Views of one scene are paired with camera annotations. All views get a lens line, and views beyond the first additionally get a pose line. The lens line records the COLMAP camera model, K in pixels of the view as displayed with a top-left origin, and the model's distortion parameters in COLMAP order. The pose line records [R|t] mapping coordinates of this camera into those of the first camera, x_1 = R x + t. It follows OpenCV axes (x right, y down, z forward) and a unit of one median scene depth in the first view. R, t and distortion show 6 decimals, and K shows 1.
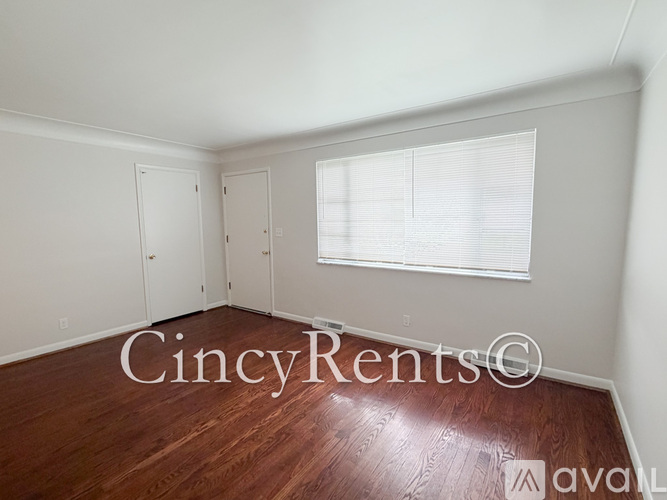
lens RADIAL K [[327.6, 0, 336.9], [0, 327.6, 249.9], [0, 0, 1]] dist [0.001300, 0.000199]
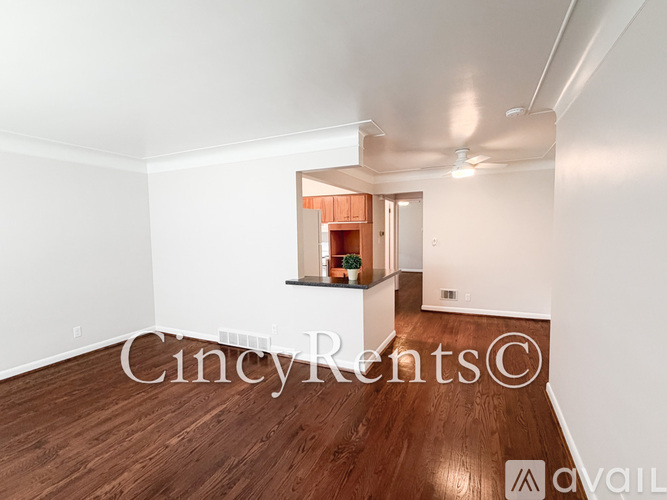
lens RADIAL K [[316.5, 0, 333.5], [0, 316.5, 250.0], [0, 0, 1]] dist [-0.001039, -0.000032]
pose [[-0.984770, 0.042065, -0.168699, -0.449155], [0.012663, 0.985066, 0.171708, -0.126616], [0.173402, 0.166957, -0.970596, 1.195298]]
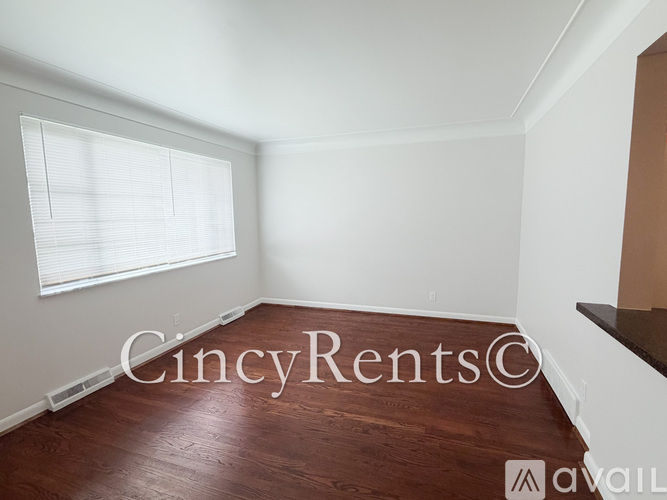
lens RADIAL K [[327.6, 0, 336.9], [0, 327.6, 249.9], [0, 0, 1]] dist [0.001300, 0.000199]
pose [[-0.276371, -0.083654, 0.957403, -0.817081], [0.119987, 0.985406, 0.120737, -0.052253], [-0.953531, 0.148244, -0.262301, 0.725725]]
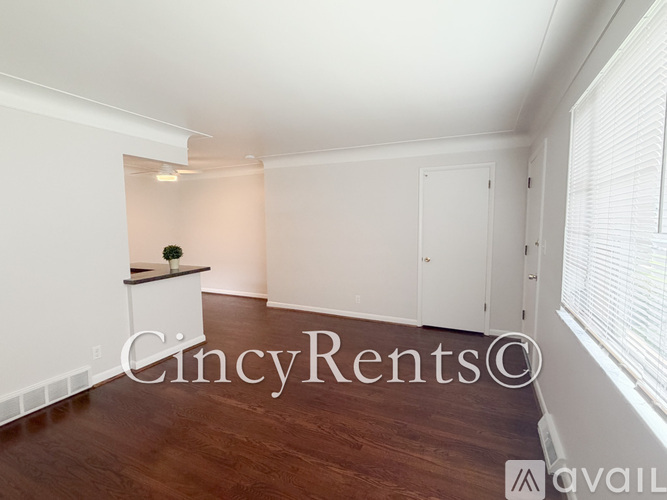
lens RADIAL K [[325.8, 0, 327.5], [0, 325.8, 251.1], [0, 0, 1]] dist [0.000371, 0.000037]
pose [[0.152350, 0.102429, -0.983004, 0.414612], [-0.095518, 0.991485, 0.088509, -0.072336], [0.983700, 0.080411, 0.160837, 0.624092]]
